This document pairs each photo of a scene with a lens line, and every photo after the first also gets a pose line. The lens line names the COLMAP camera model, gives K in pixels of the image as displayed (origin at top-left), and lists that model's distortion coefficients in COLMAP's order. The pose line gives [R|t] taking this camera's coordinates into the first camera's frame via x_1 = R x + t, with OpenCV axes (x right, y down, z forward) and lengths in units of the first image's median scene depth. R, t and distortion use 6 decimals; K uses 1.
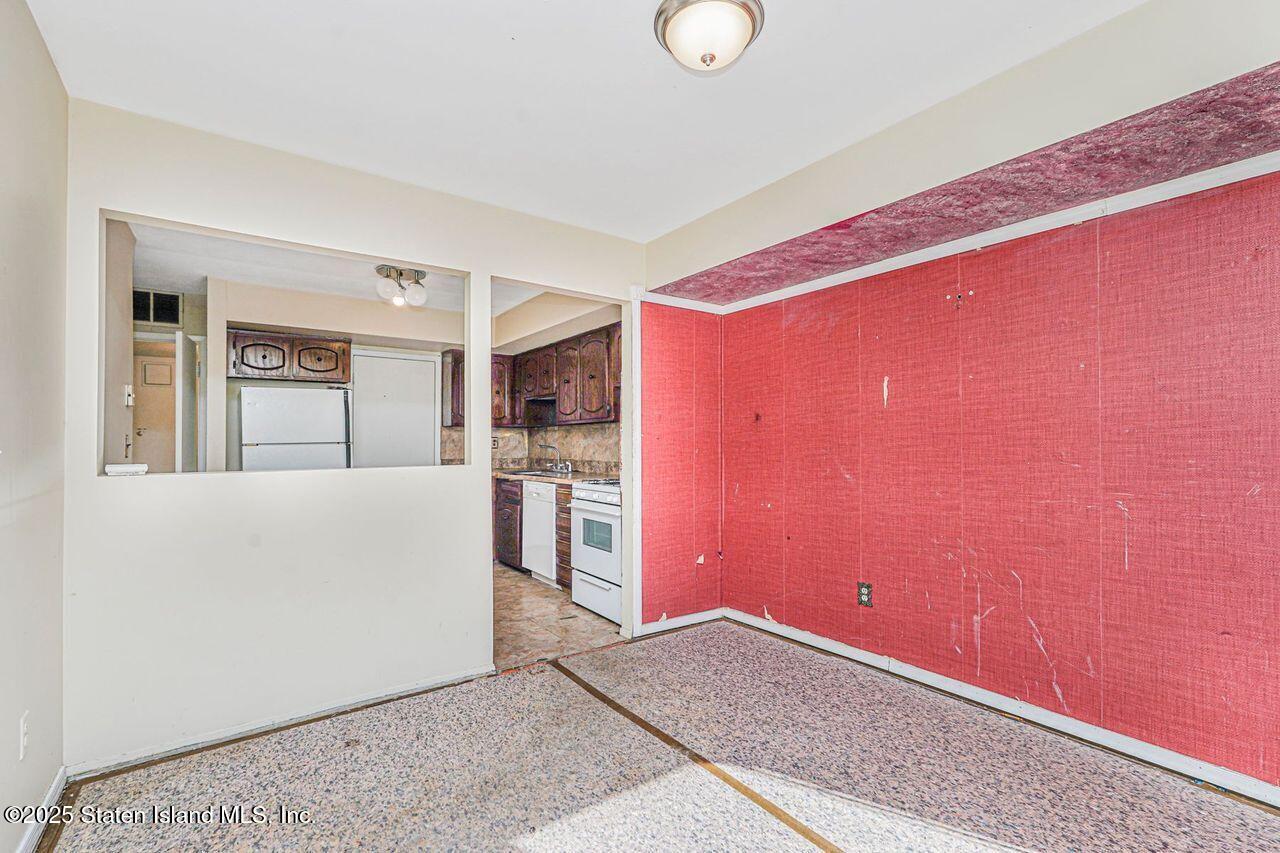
lens RADIAL K [[570.8, 0, 648.5], [0, 570.8, 438.9], [0, 0, 1]] dist [-0.012271, 0.007090]
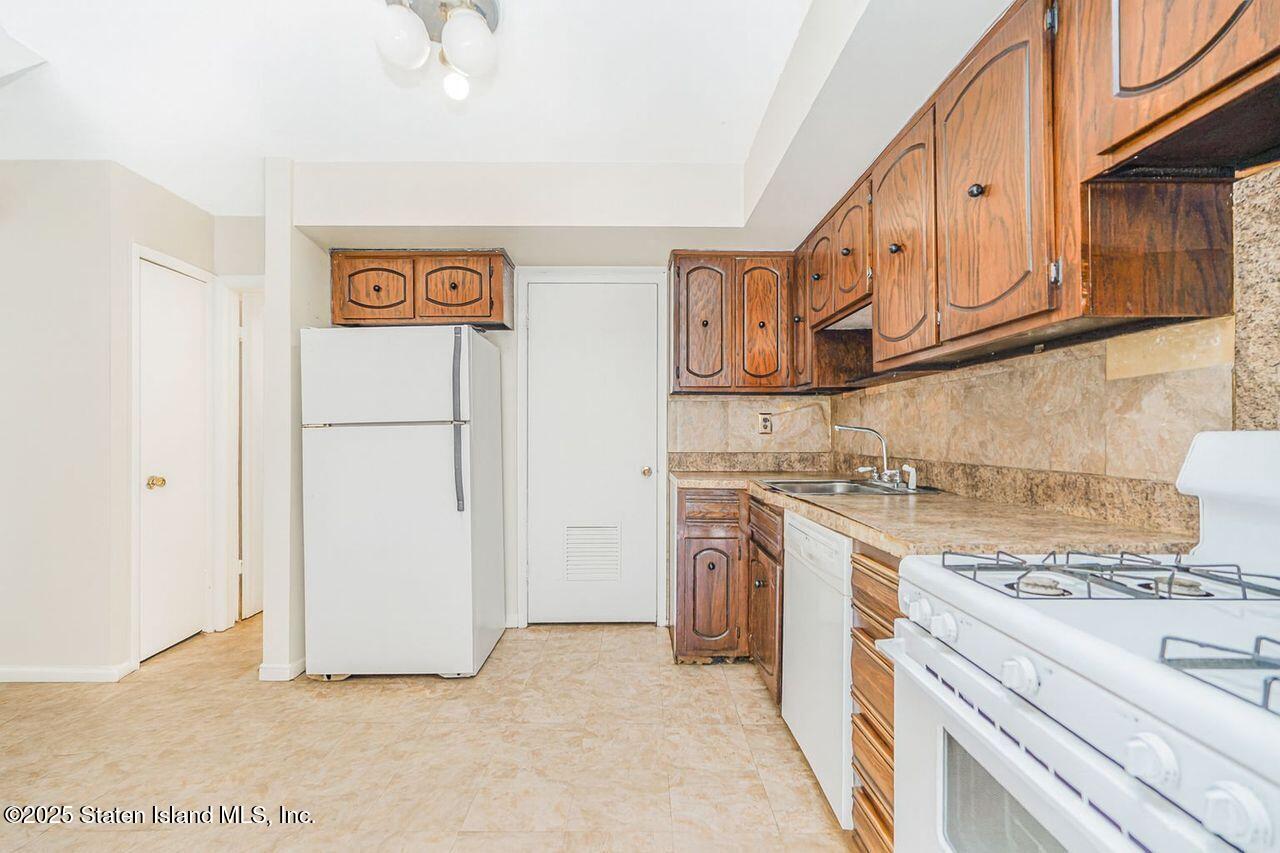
lens RADIAL K [[570.8, 0, 641.5], [0, 570.8, 431.8], [0, 0, 1]] dist [-0.012271, 0.007090]
pose [[0.818942, -0.003971, -0.573863, -0.082197], [0.007260, 0.999968, 0.003440, 0.017633], [0.573830, -0.006984, 0.818944, 0.722265]]
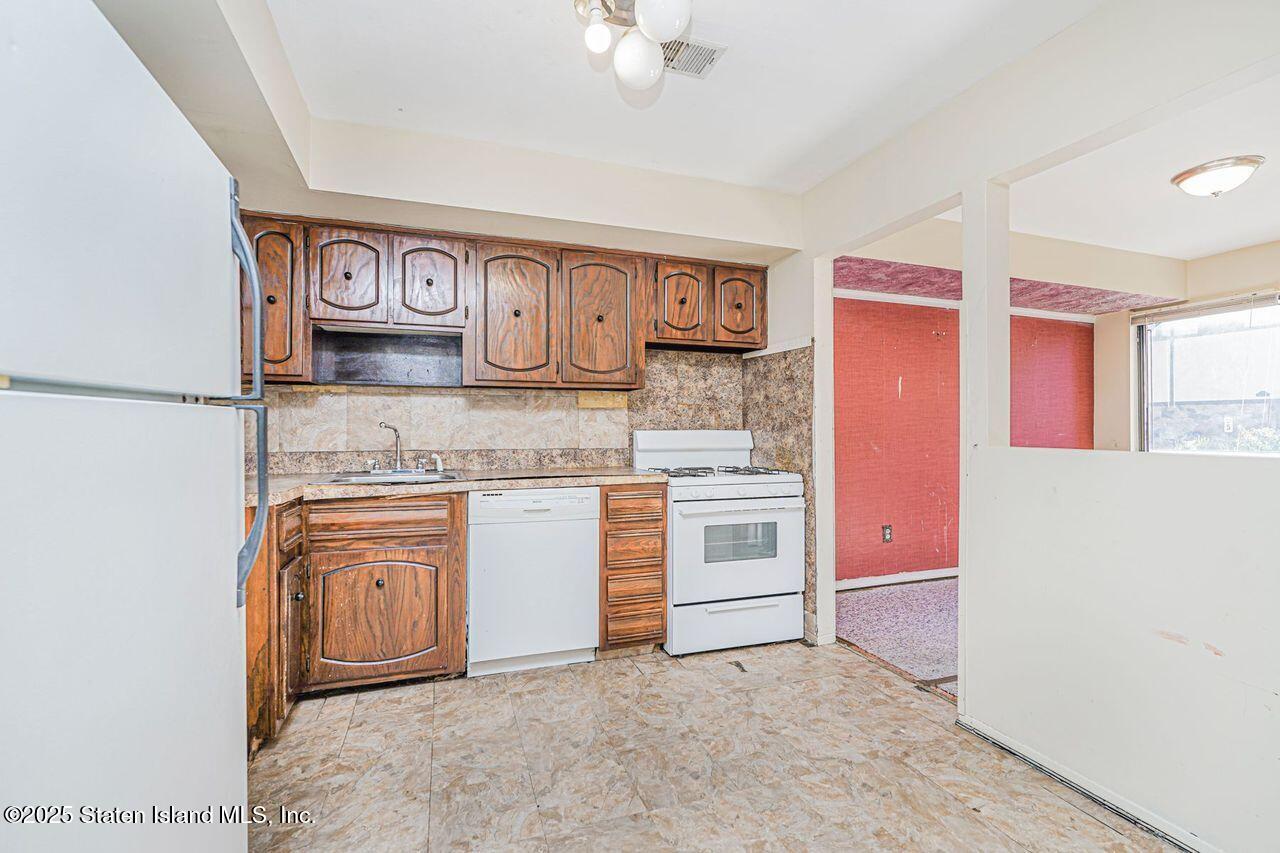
lens RADIAL K [[570.8, 0, 628.8], [0, 570.8, 425.1], [0, 0, 1]] dist [-0.012271, 0.007090]
pose [[0.287224, 0.008469, 0.957826, -0.795195], [-0.008556, 0.999944, -0.006275, 0.018806], [-0.957825, -0.006393, 0.287280, 0.863581]]
